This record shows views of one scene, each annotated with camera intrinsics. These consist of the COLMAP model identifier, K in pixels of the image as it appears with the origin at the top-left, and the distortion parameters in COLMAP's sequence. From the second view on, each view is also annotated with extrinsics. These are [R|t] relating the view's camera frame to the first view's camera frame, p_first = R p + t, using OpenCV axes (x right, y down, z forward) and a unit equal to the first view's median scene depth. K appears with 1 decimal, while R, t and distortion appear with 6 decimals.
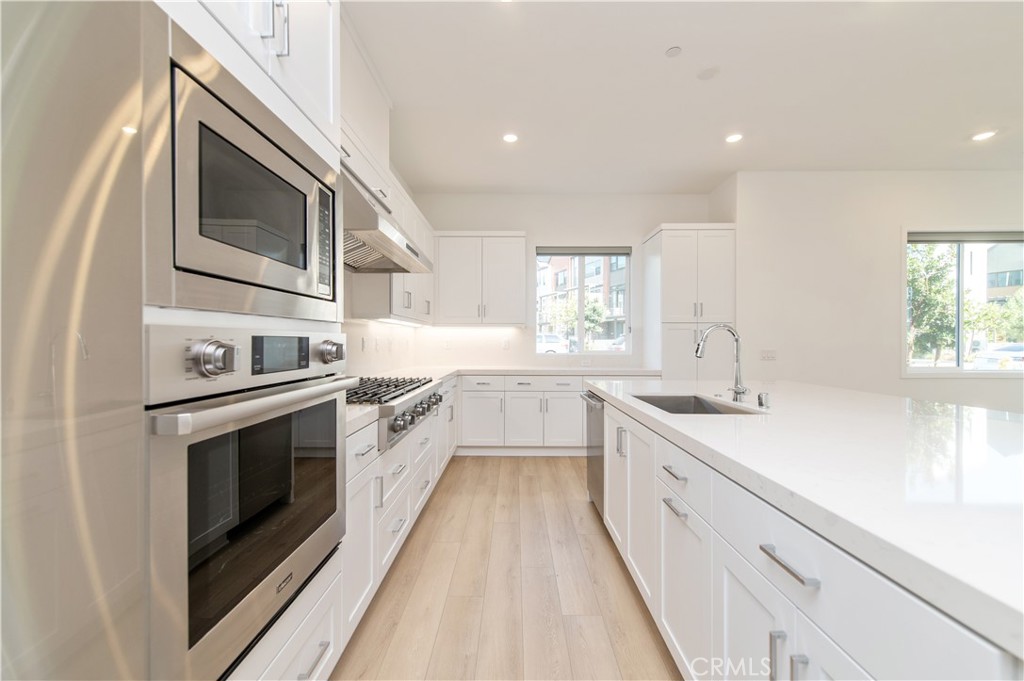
lens RADIAL K [[401.7, 0, 515.2], [0, 401.7, 344.3], [0, 0, 1]] dist [0.014224, -0.003315]
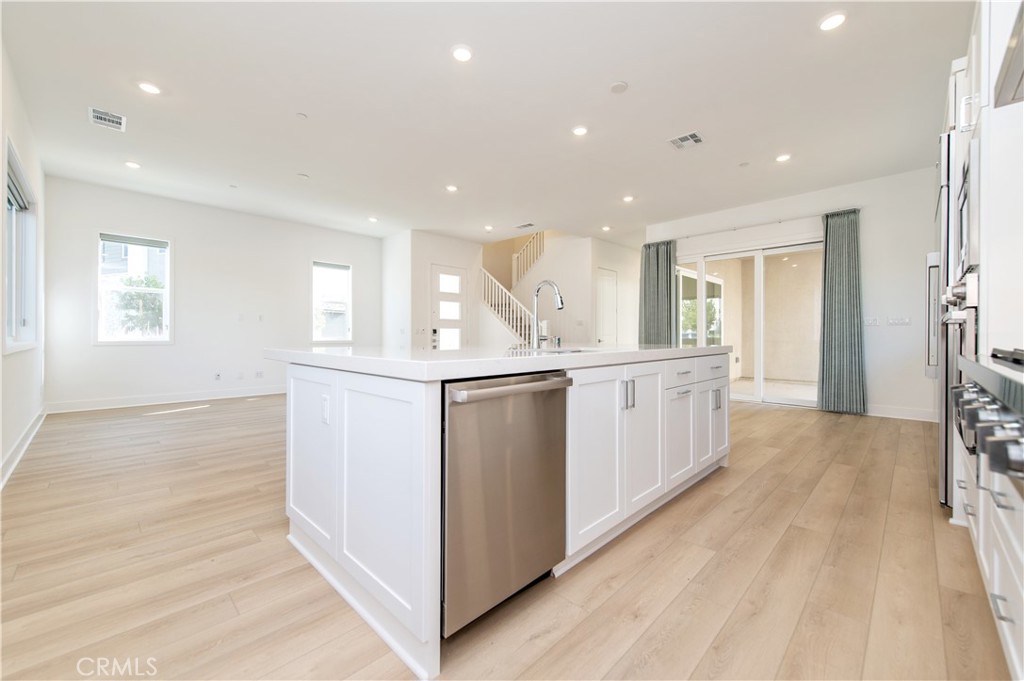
lens RADIAL K [[401.7, 0, 513.0], [0, 401.7, 338.6], [0, 0, 1]] dist [0.014224, -0.003315]
pose [[-0.715040, -0.011770, 0.698985, -0.118124], [-0.007843, 0.999930, 0.008814, 0.060167], [-0.699040, 0.000821, -0.715082, 1.086459]]
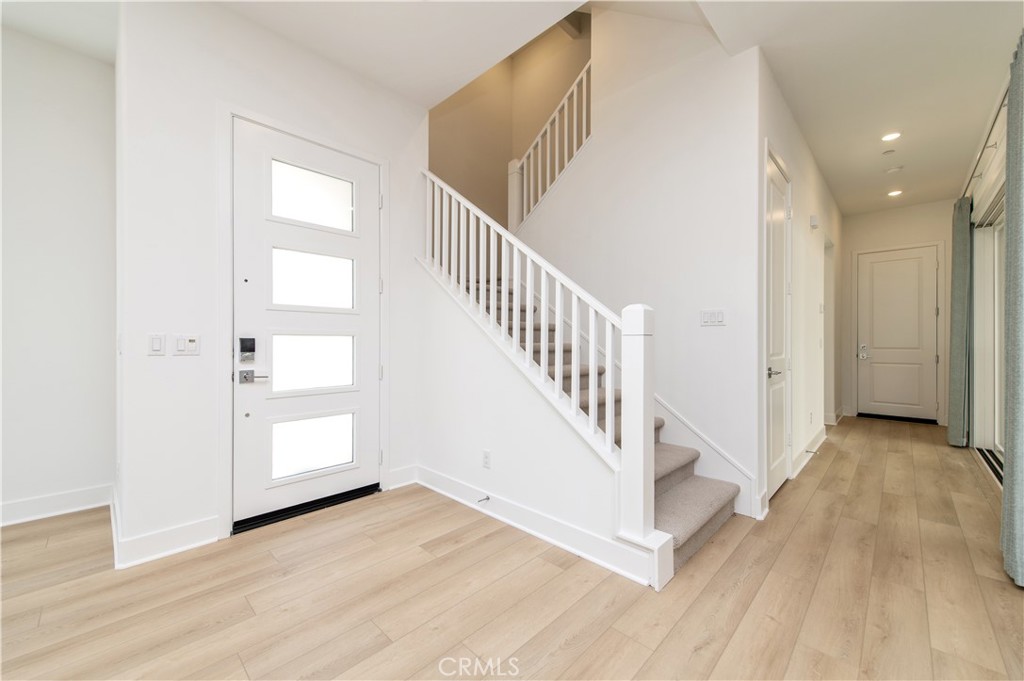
lens RADIAL K [[401.7, 0, 514.5], [0, 401.7, 341.2], [0, 0, 1]] dist [0.014224, -0.003315]
pose [[-0.722400, -0.006886, 0.691441, 0.991794], [-0.006217, 0.999975, 0.003464, 0.029295], [-0.691447, -0.001797, -0.722425, -0.047268]]
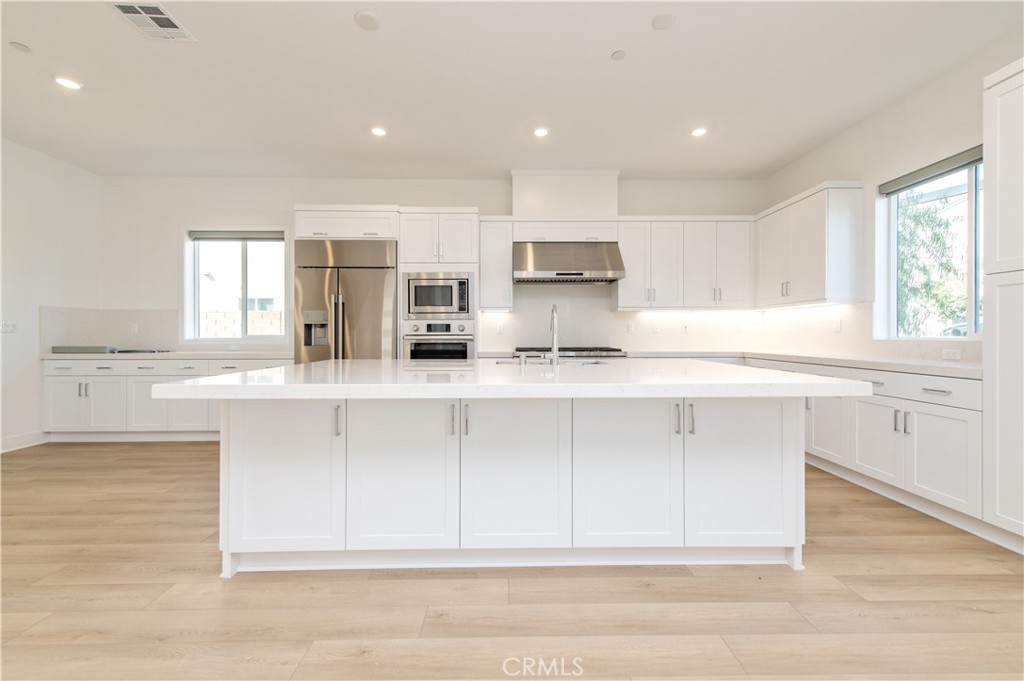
lens RADIAL K [[401.7, 0, 514.4], [0, 401.7, 335.0], [0, 0, 1]] dist [0.014224, -0.003315]
pose [[0.014520, -0.005741, -0.999878, 1.046080], [0.001290, 0.999983, -0.005723, 0.029900], [0.999894, -0.001207, 0.014527, 0.501142]]
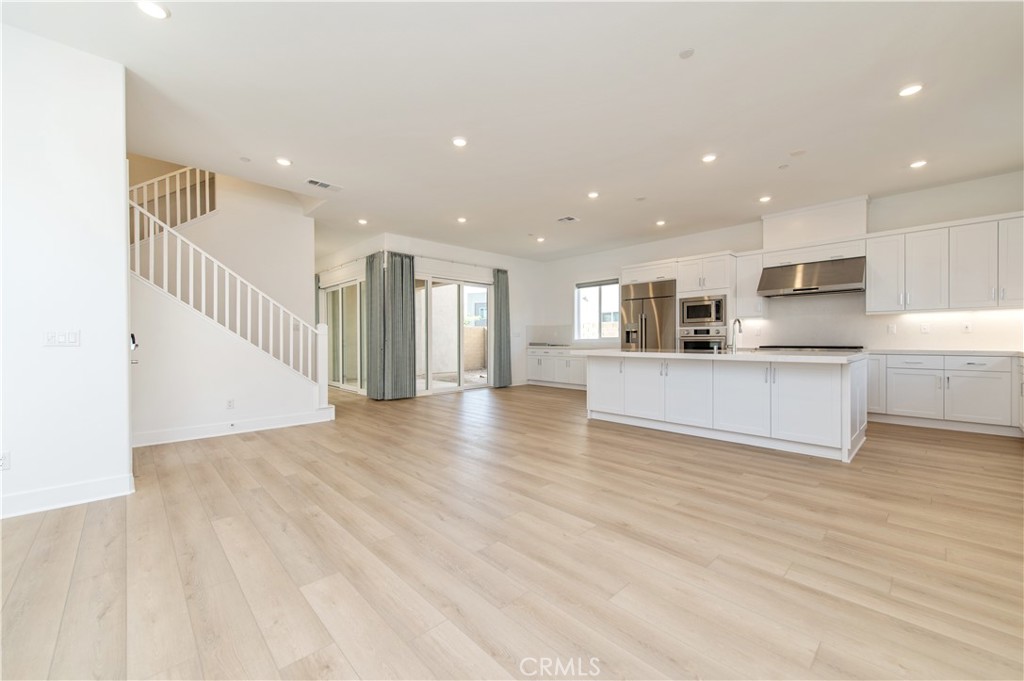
lens RADIAL K [[401.7, 0, 513.1], [0, 401.7, 341.8], [0, 0, 1]] dist [0.014224, -0.003315]
pose [[-0.724303, -0.000267, -0.689482, 1.792093], [-0.001285, 0.999999, 0.000962, 0.047361], [0.689481, 0.001583, -0.724302, 1.054742]]
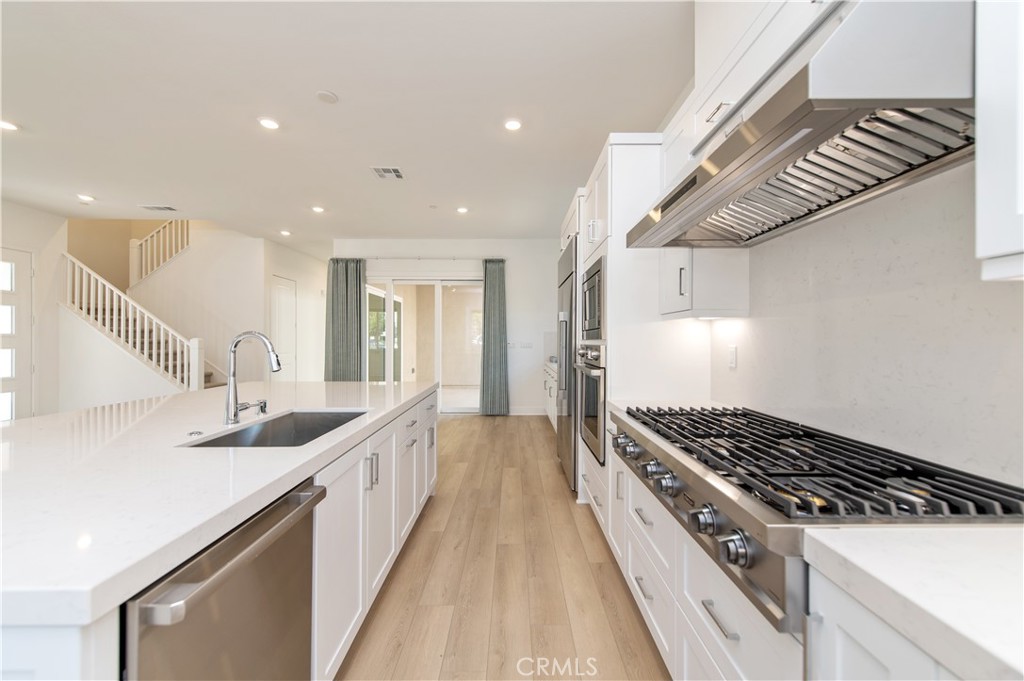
lens RADIAL K [[401.7, 0, 513.3], [0, 401.7, 340.1], [0, 0, 1]] dist [0.014224, -0.003315]
pose [[-0.999967, -0.007077, -0.003965, -0.015926], [-0.007064, 0.999969, -0.003355, -0.017339], [0.003988, -0.003327, -0.999987, 1.070867]]
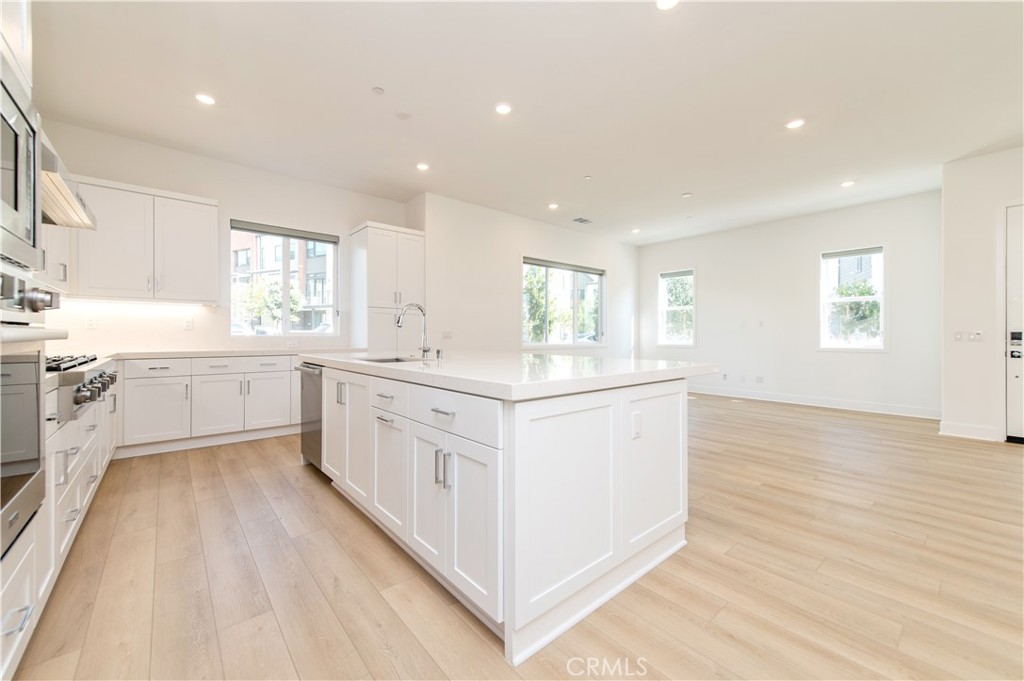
lens RADIAL K [[401.7, 0, 512.3], [0, 401.7, 333.7], [0, 0, 1]] dist [0.014224, -0.003315]
pose [[0.759358, 0.003358, 0.650664, -0.085234], [0.002695, 0.999962, -0.008306, 0.040143], [-0.650667, 0.008061, 0.759320, -0.172683]]
